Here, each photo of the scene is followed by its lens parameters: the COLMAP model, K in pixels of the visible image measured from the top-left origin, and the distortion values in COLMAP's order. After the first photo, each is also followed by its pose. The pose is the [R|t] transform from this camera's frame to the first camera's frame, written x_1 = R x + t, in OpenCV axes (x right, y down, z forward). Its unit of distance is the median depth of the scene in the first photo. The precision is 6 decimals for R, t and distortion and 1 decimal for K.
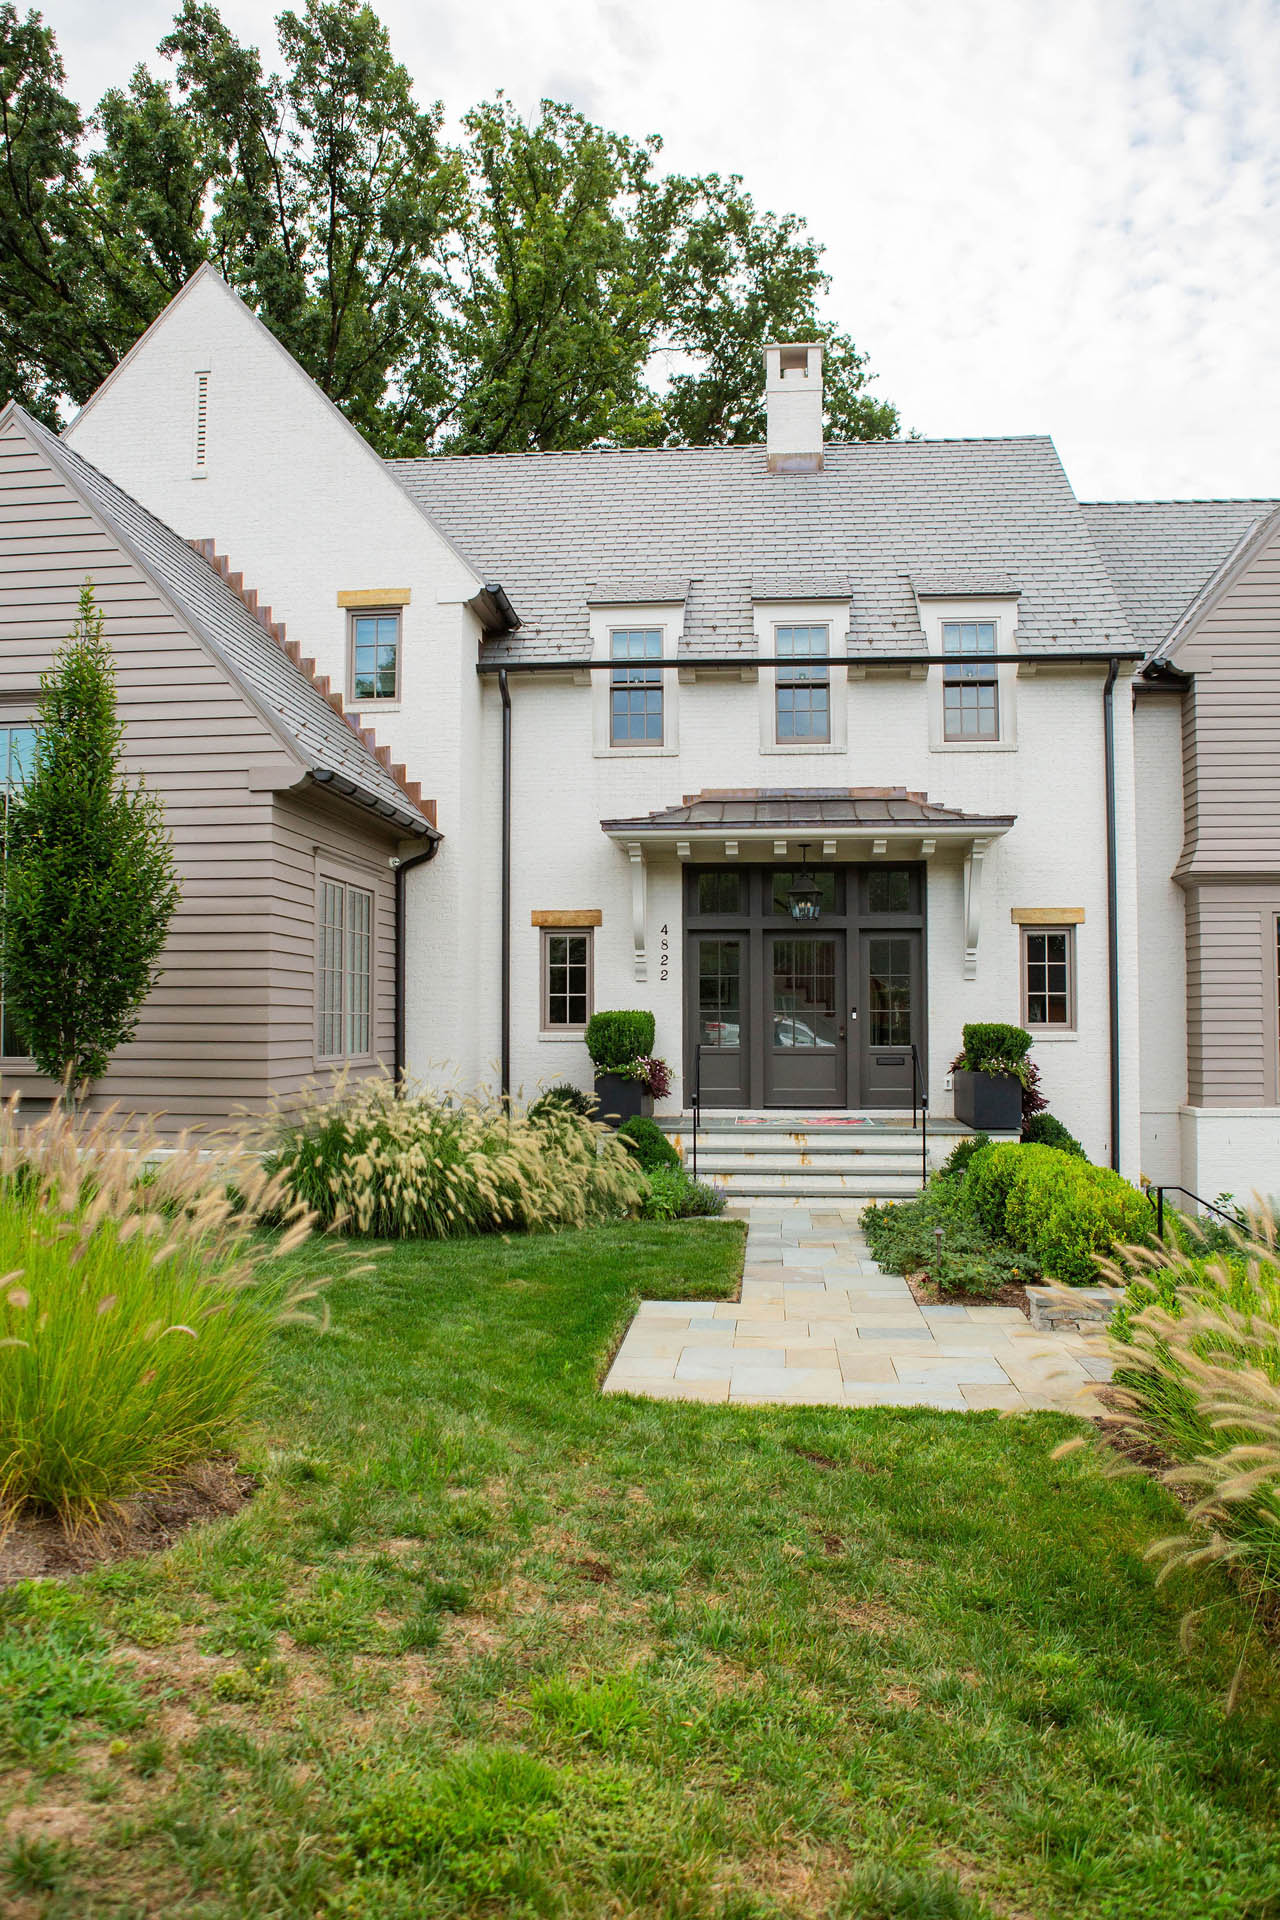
lens RADIAL K [[1399.9, 0, 637.7], [0, 1399.9, 947.6], [0, 0, 1]] dist [-0.114277, 0.091457]
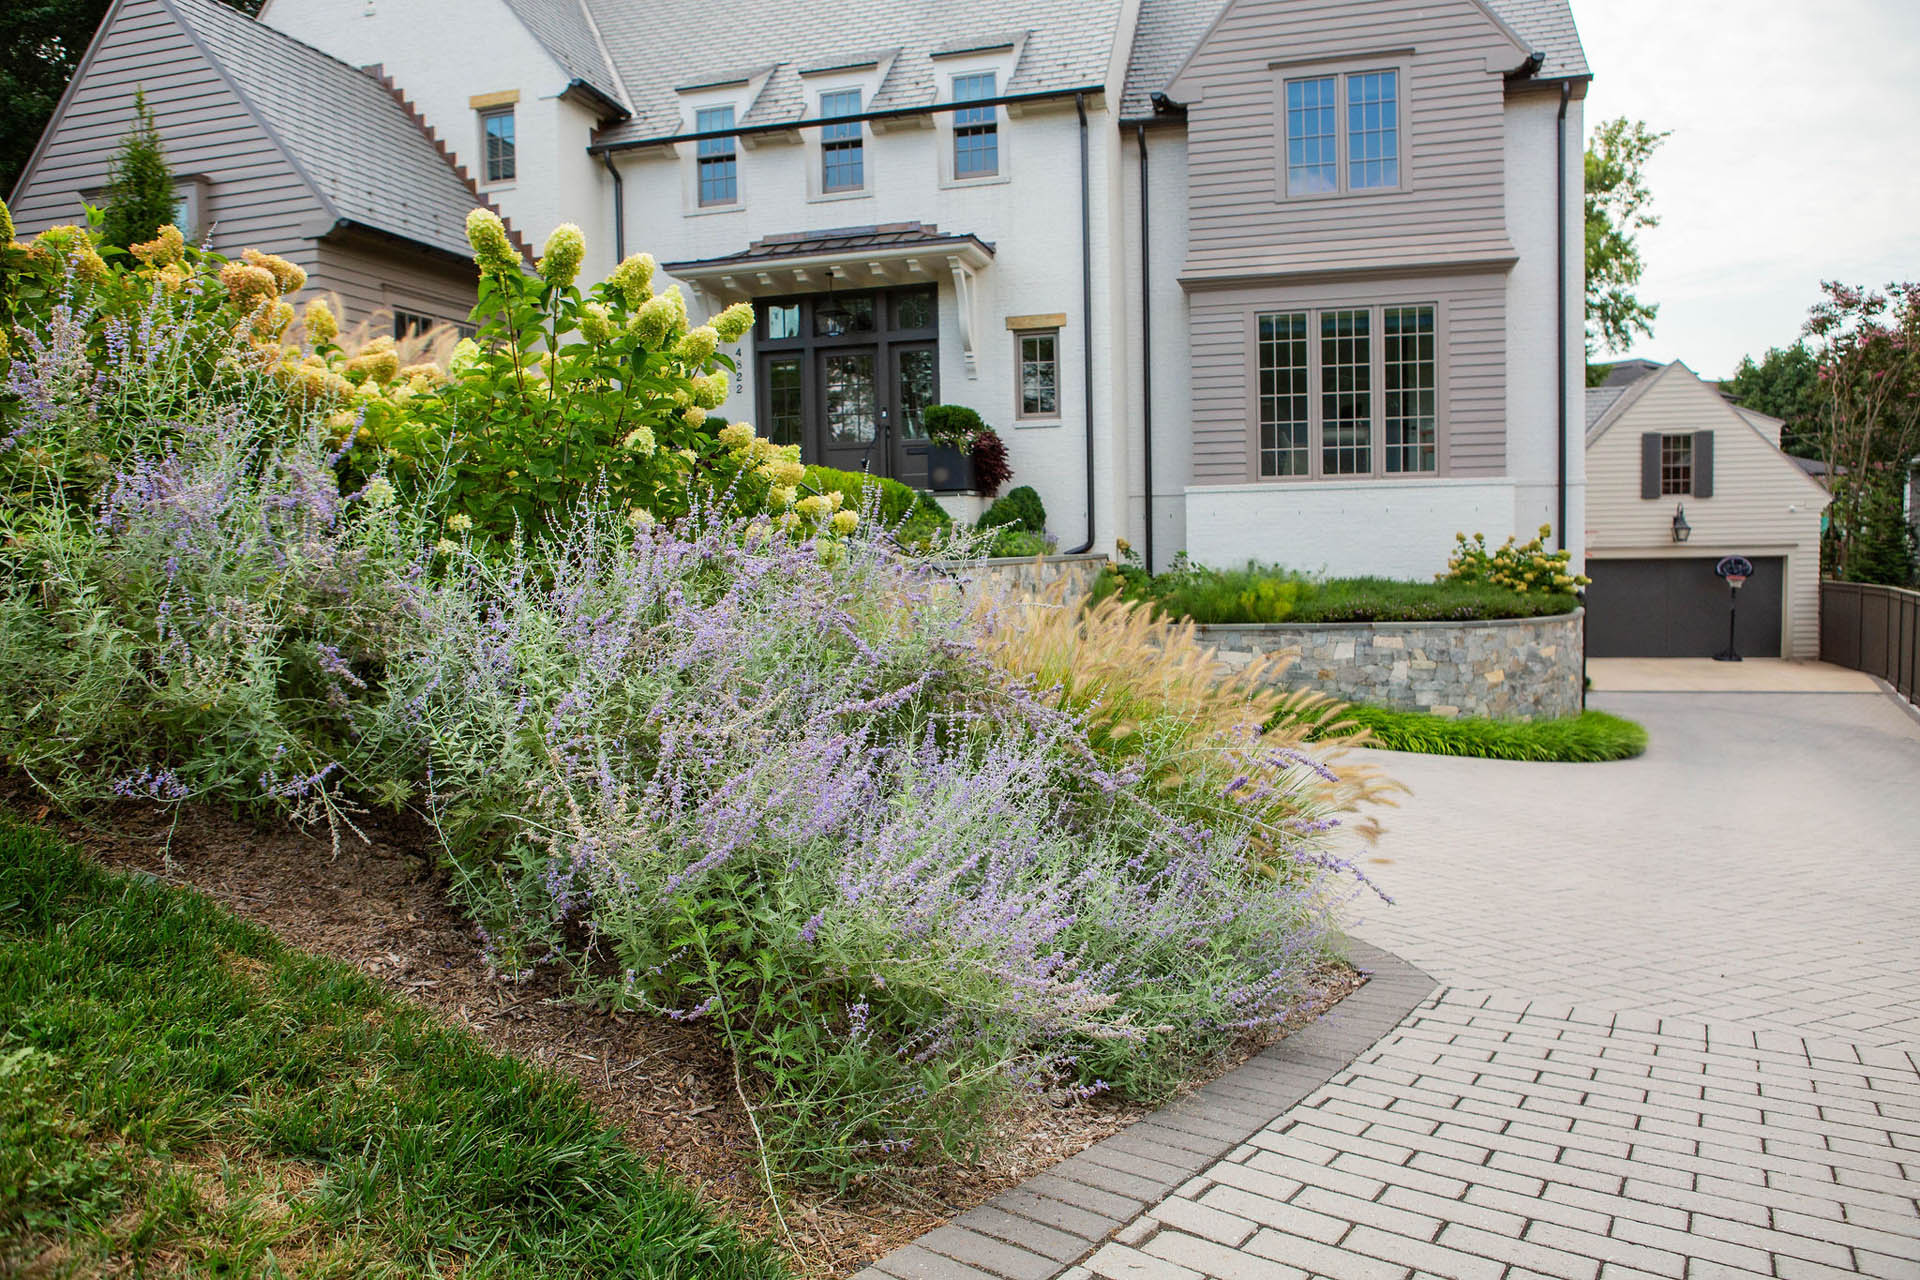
lens RADIAL K [[1313.3, 0, 966.6], [0, 1313.3, 642.2], [0, 0, 1]] dist [-0.106706, 0.077703]
pose [[0.984203, -0.009930, -0.176767, 0.426963], [0.032024, 0.991942, 0.122581, 0.108777], [0.174126, -0.126305, 0.976590, -0.130197]]
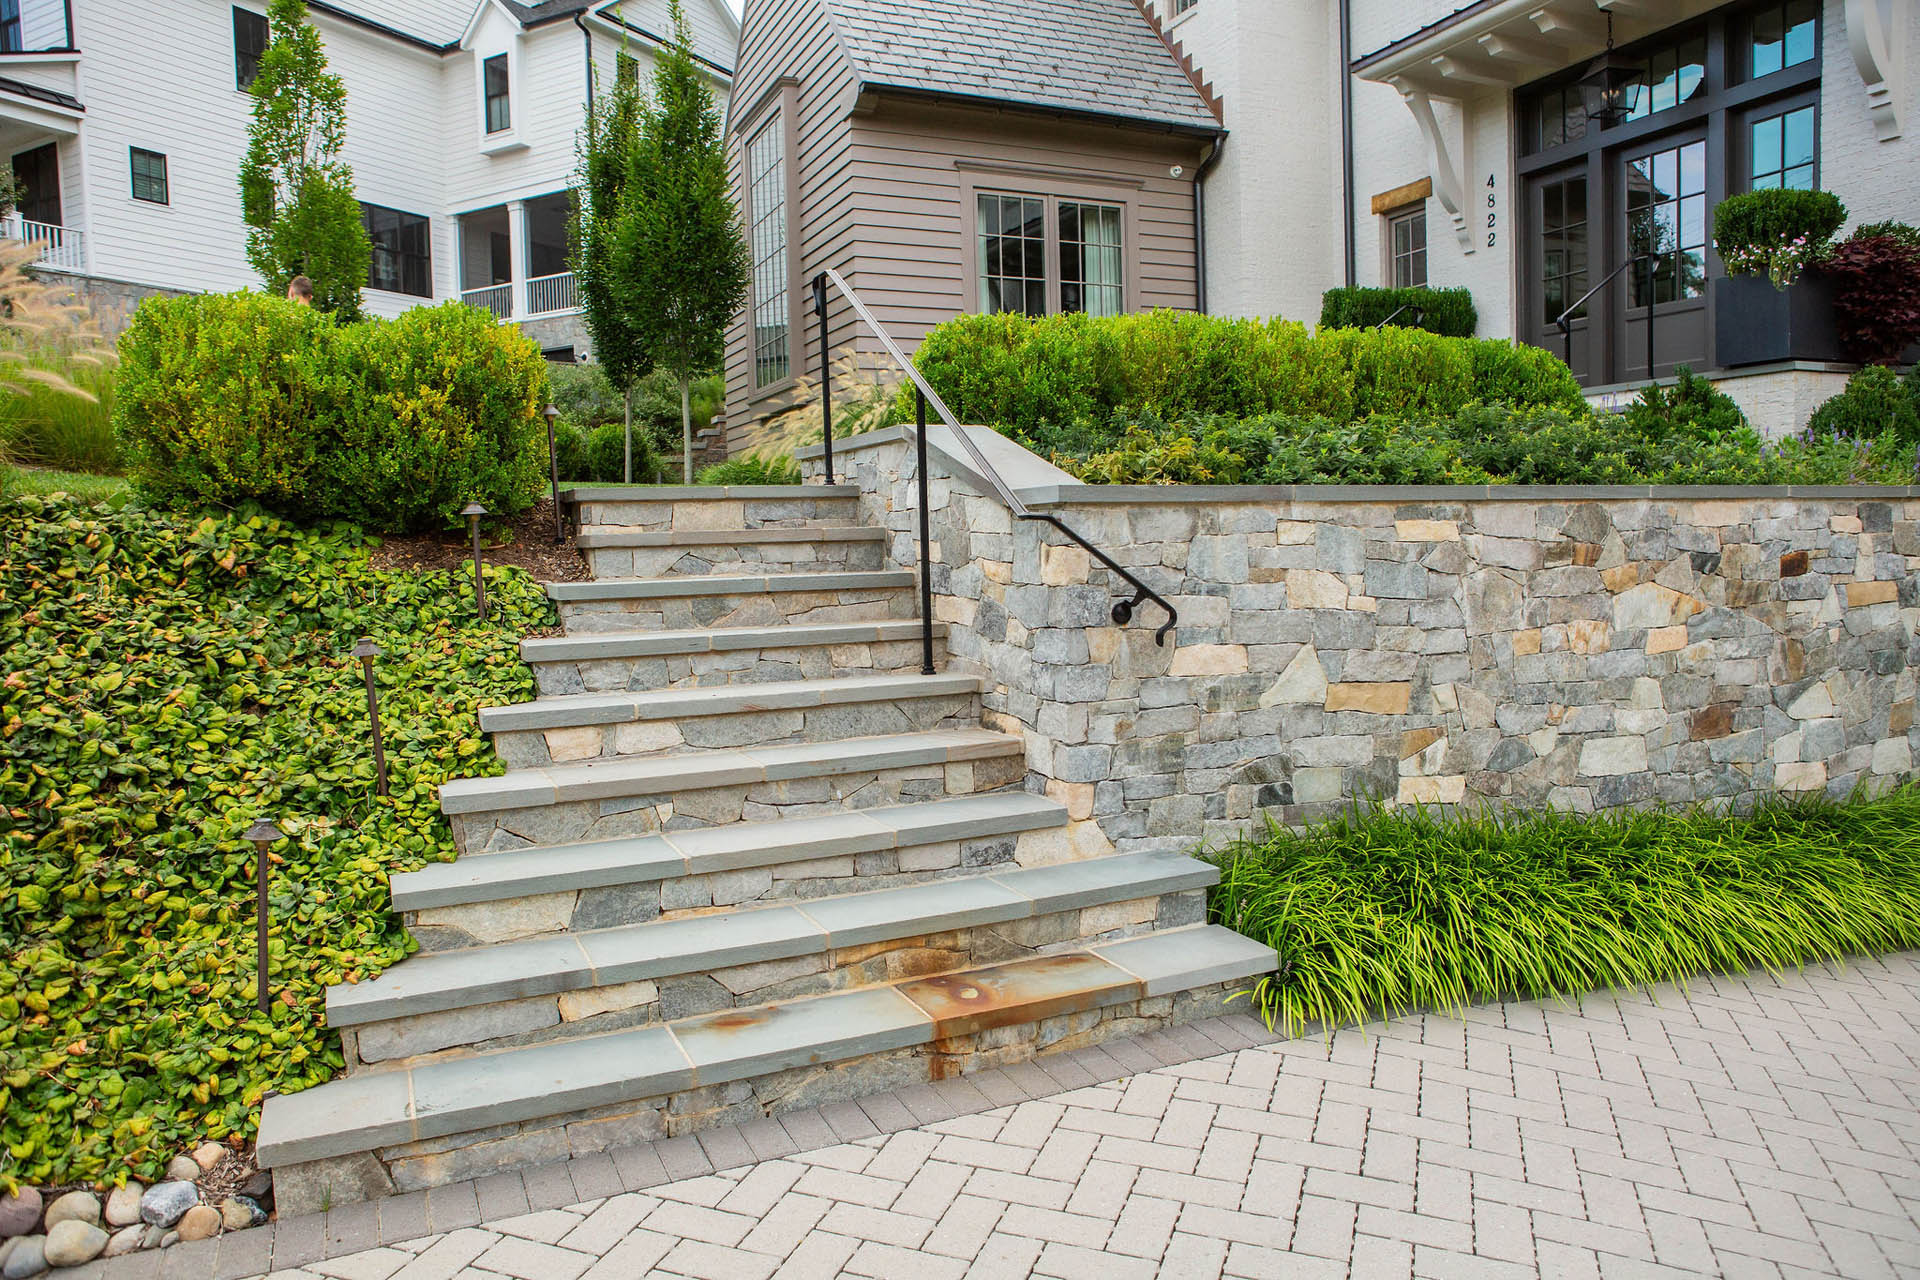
lens RADIAL K [[1313.3, 0, 966.6], [0, 1313.3, 642.2], [0, 0, 1]] dist [-0.106706, 0.077703]
pose [[0.510666, 0.052777, -0.858158, 0.508783], [0.073078, 0.991838, 0.104485, 0.149850], [0.856668, -0.116070, 0.502641, 0.358985]]
